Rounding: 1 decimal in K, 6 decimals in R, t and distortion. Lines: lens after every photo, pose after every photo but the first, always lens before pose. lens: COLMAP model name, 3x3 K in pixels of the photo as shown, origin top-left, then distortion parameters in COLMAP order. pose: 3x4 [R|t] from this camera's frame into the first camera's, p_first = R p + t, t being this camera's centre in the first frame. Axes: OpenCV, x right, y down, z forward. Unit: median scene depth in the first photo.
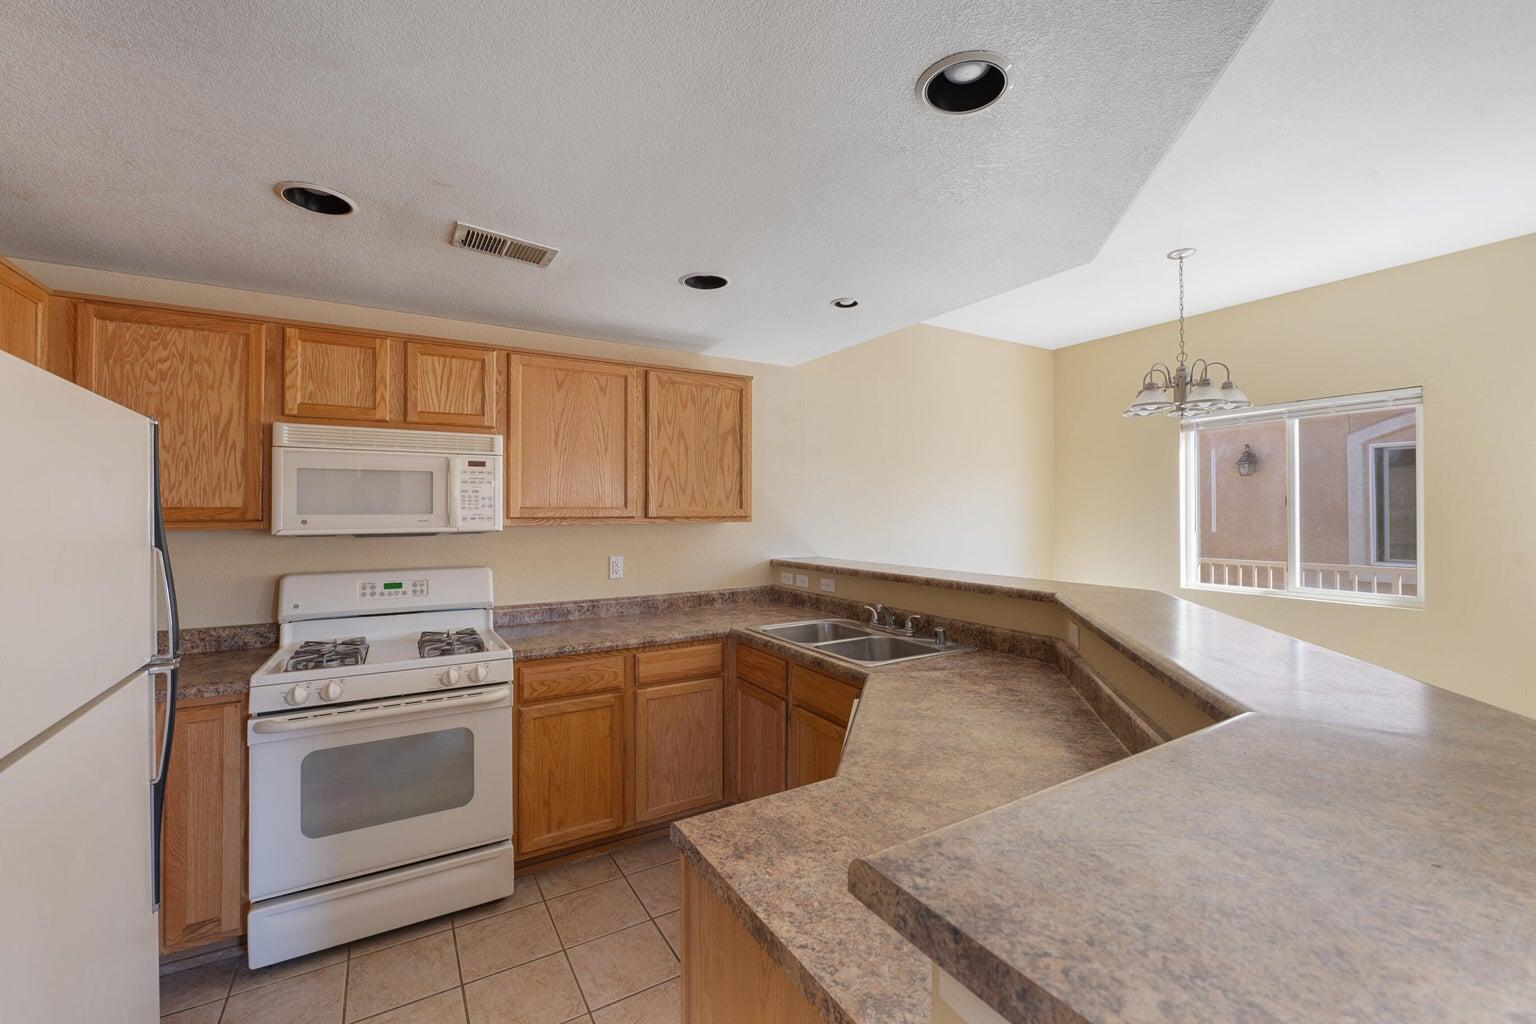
lens RADIAL K [[629.2, 0, 760.9], [0, 629.2, 506.9], [0, 0, 1]] dist [-0.005603, 0.000197]
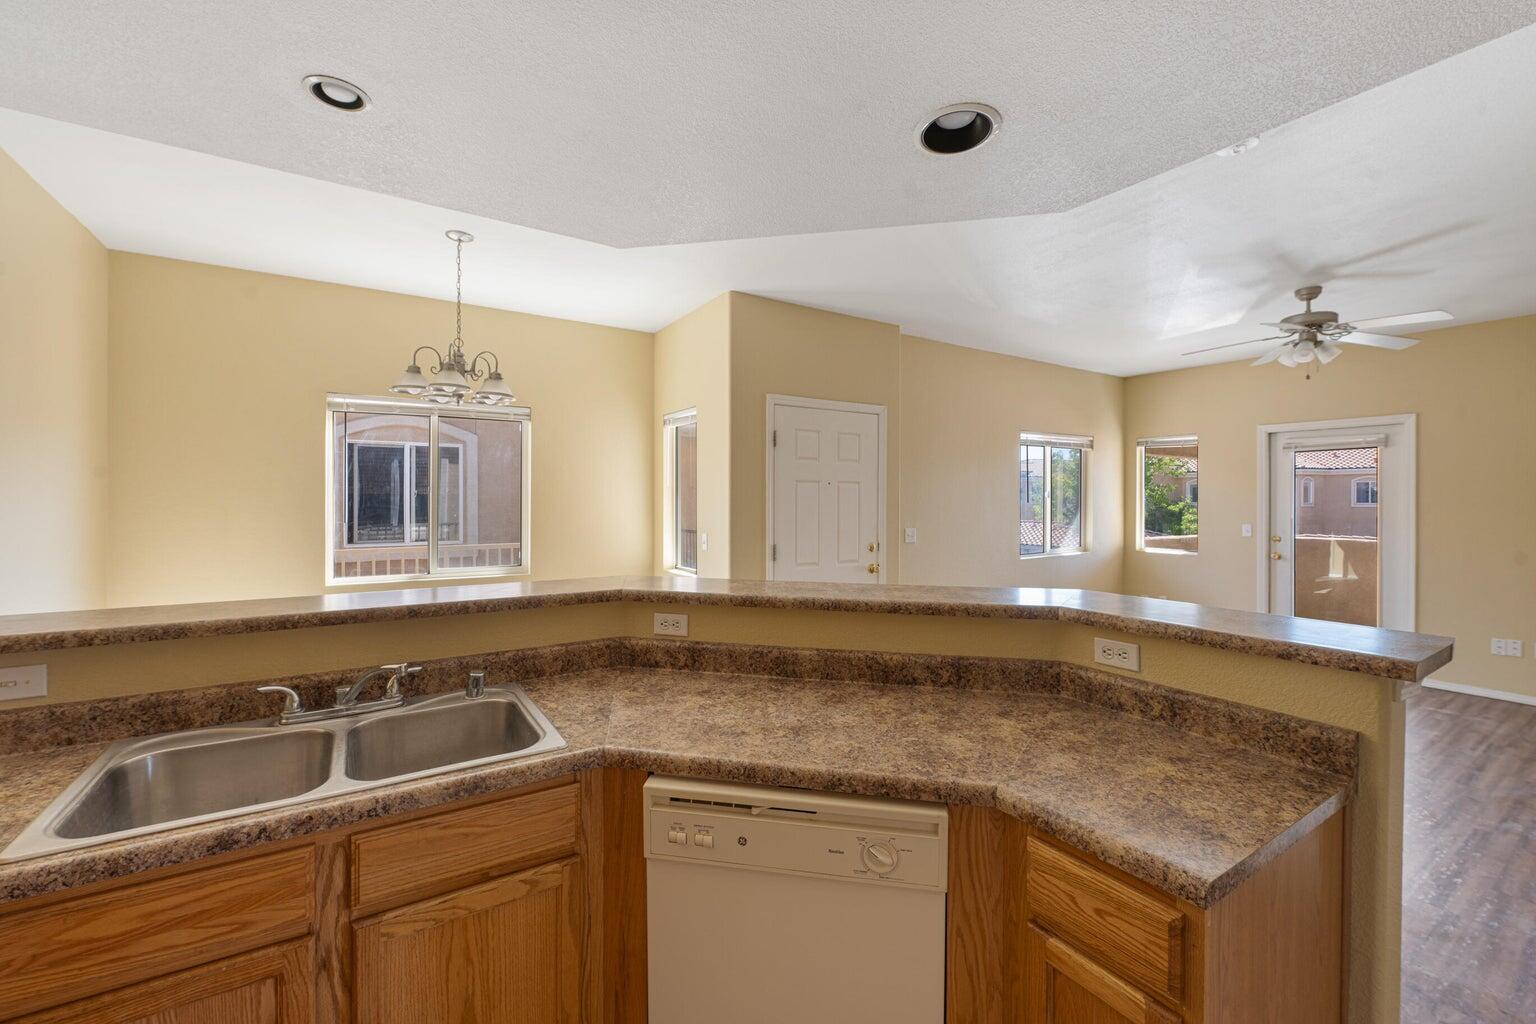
lens RADIAL K [[629.2, 0, 764.2], [0, 629.2, 503.9], [0, 0, 1]] dist [-0.005603, 0.000197]
pose [[-0.037662, -0.005382, 0.999276, -0.431348], [-0.012205, 0.999913, 0.004926, 0.001584], [-0.999216, -0.012011, -0.037724, 0.744672]]
